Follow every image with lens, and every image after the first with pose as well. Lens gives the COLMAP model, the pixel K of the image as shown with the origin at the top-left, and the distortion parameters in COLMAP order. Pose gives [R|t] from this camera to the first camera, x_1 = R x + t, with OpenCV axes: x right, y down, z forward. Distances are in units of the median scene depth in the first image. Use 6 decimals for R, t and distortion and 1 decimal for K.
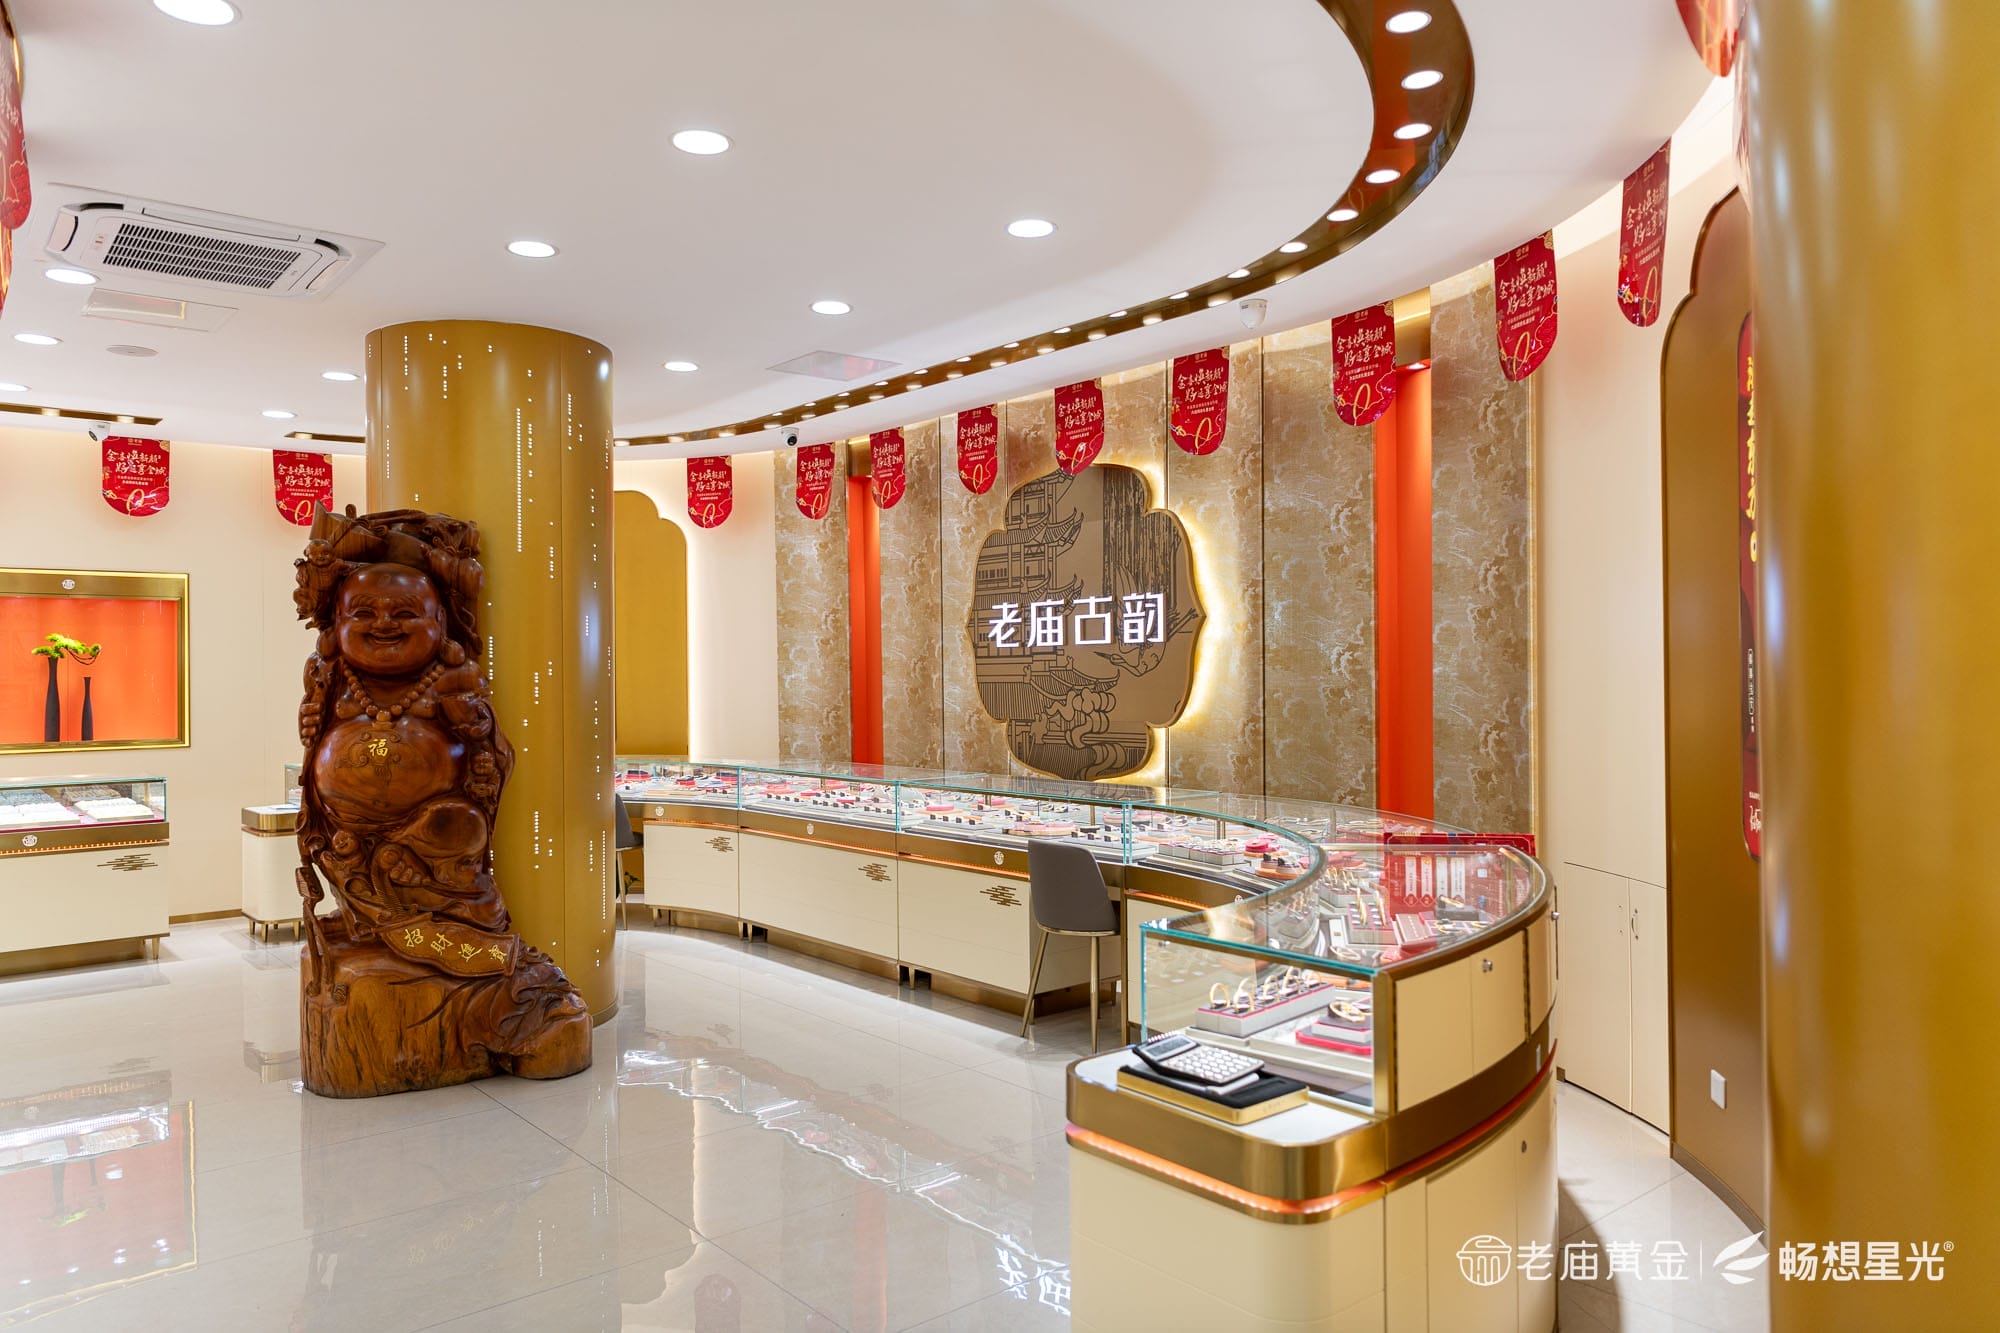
lens RADIAL K [[1379.6, 0, 998.5], [0, 1379.6, 674.8], [0, 0, 1]] dist [0.007581, -0.004948]
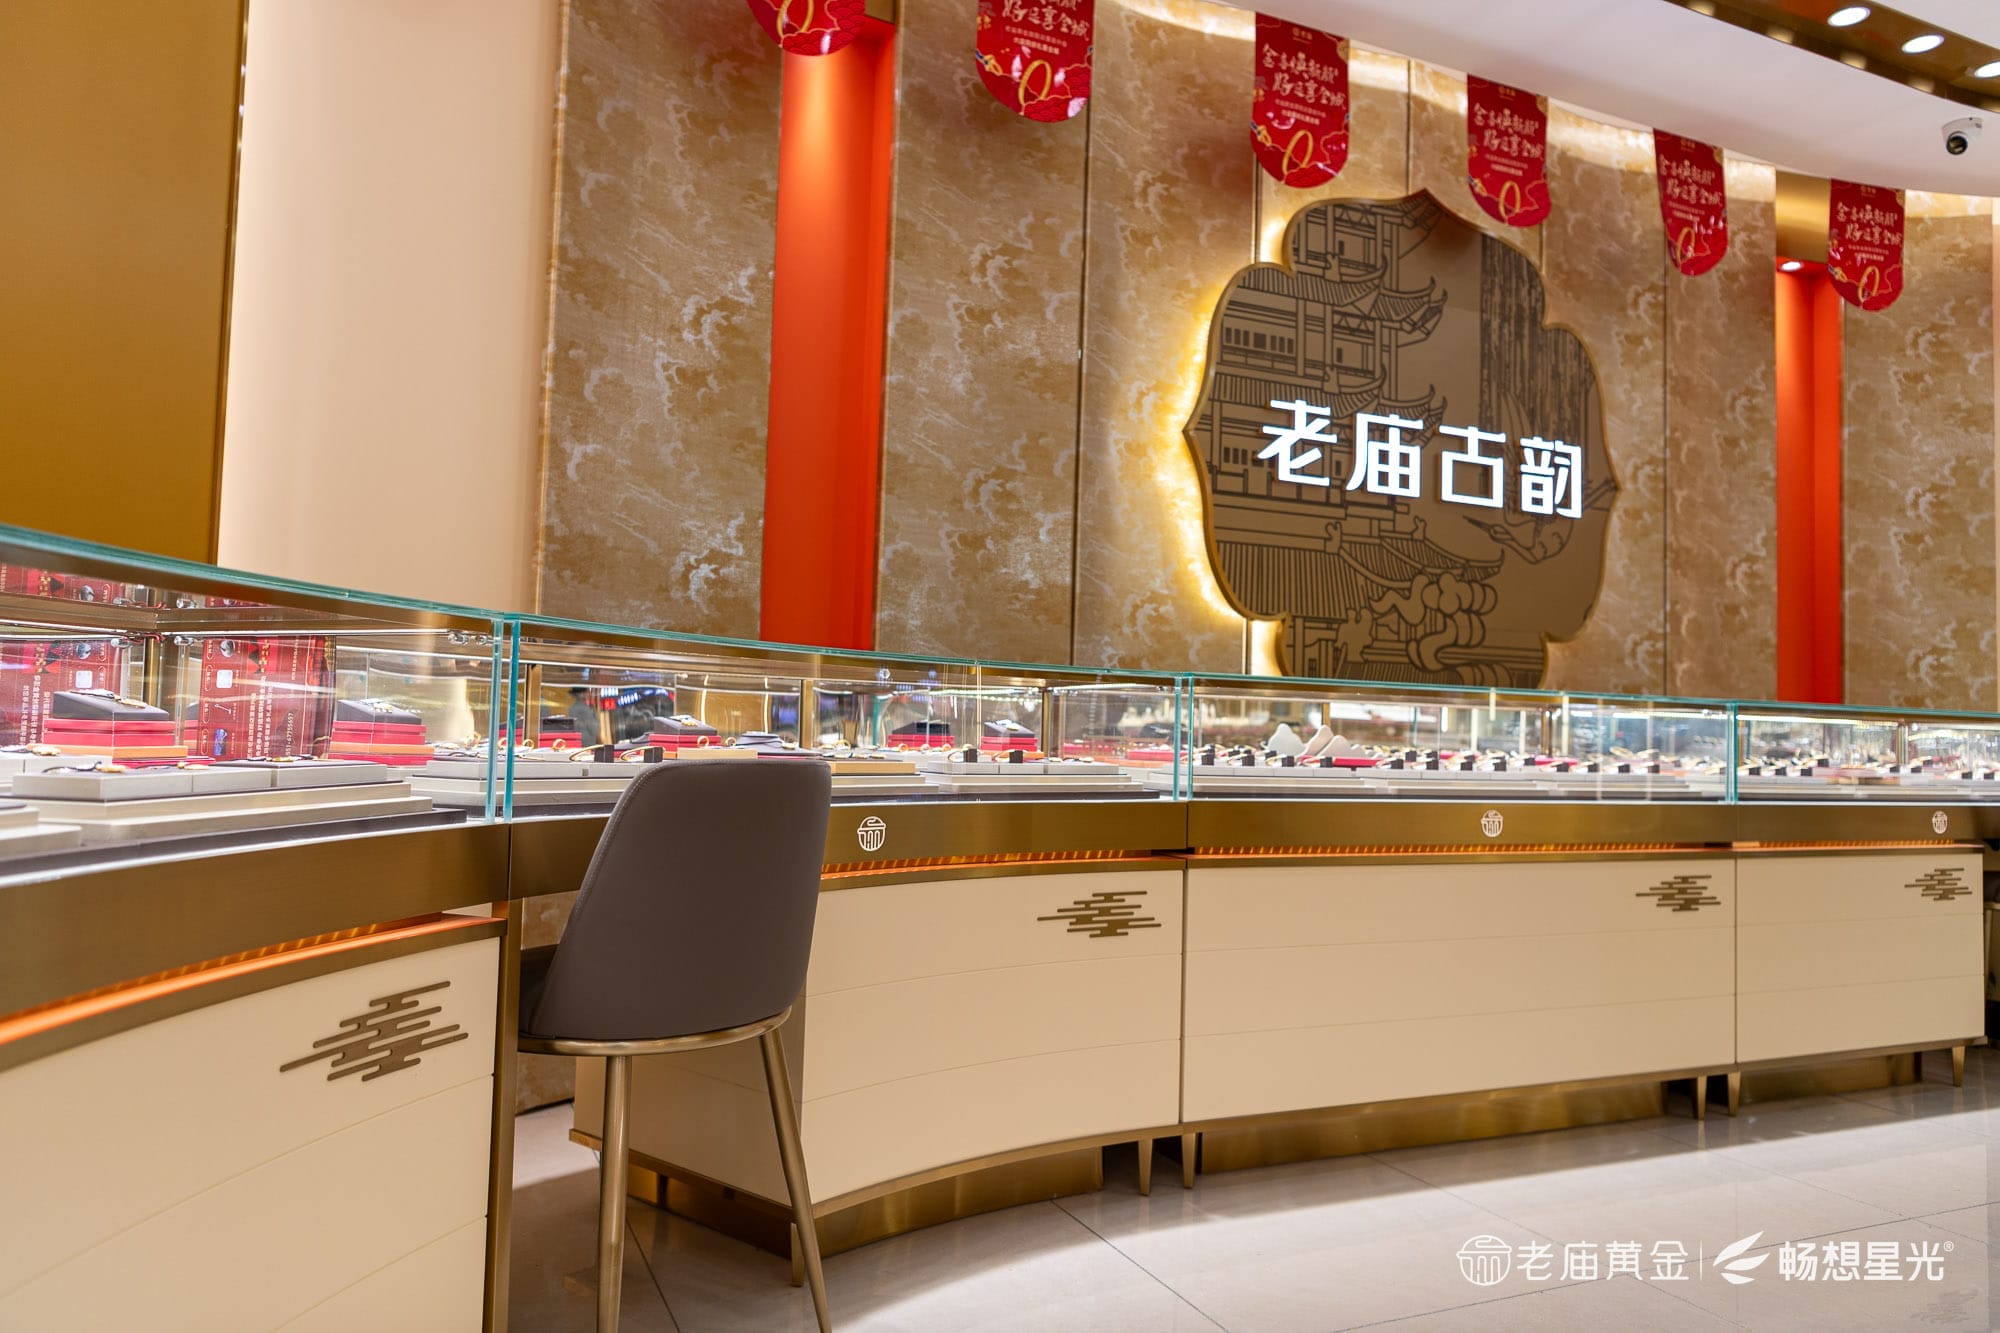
lens RADIAL K [[1379.6, 0, 998.2], [0, 1379.6, 660.7], [0, 0, 1]] dist [0.007581, -0.004948]
pose [[0.255123, 0.068949, 0.964447, -0.600431], [-0.025935, 0.997583, -0.064457, 0.097137], [-0.966561, -0.008568, 0.256295, 1.079400]]
